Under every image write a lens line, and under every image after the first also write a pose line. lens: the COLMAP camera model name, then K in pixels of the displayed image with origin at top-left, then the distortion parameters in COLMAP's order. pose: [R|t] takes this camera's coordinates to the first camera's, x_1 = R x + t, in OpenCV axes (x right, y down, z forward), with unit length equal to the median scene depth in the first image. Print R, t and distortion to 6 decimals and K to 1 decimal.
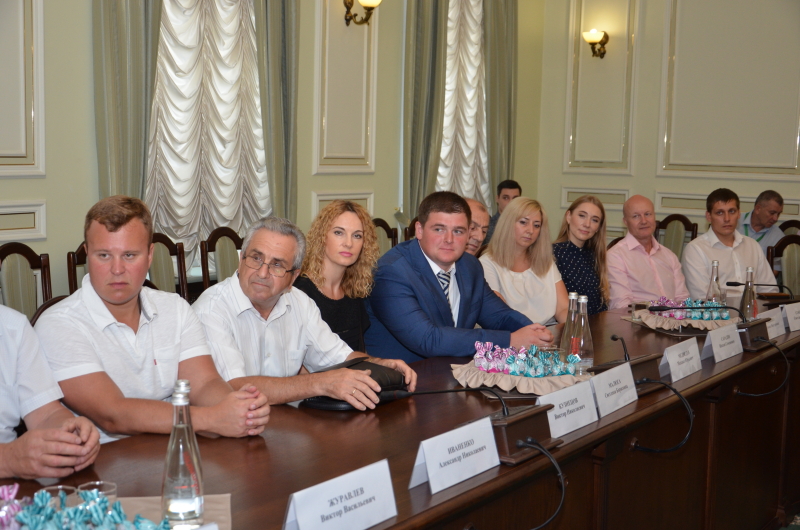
lens RADIAL K [[1160.7, 0, 418.4], [0, 1160.7, 251.4], [0, 0, 1]] dist [0.057841, 0.000000]
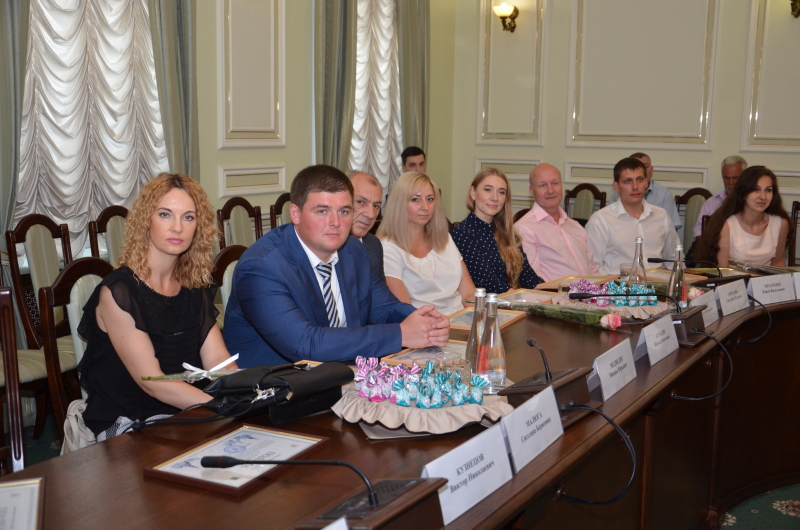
lens RADIAL K [[973.4, 0, 403.6], [0, 973.4, 262.6], [0, 0, 1]] dist [0.034238, 0.000000]
pose [[0.998918, -0.018319, 0.042749, 0.031605], [0.016177, 0.998623, 0.049913, -0.010699], [-0.043604, -0.049168, 0.997838, 0.202063]]
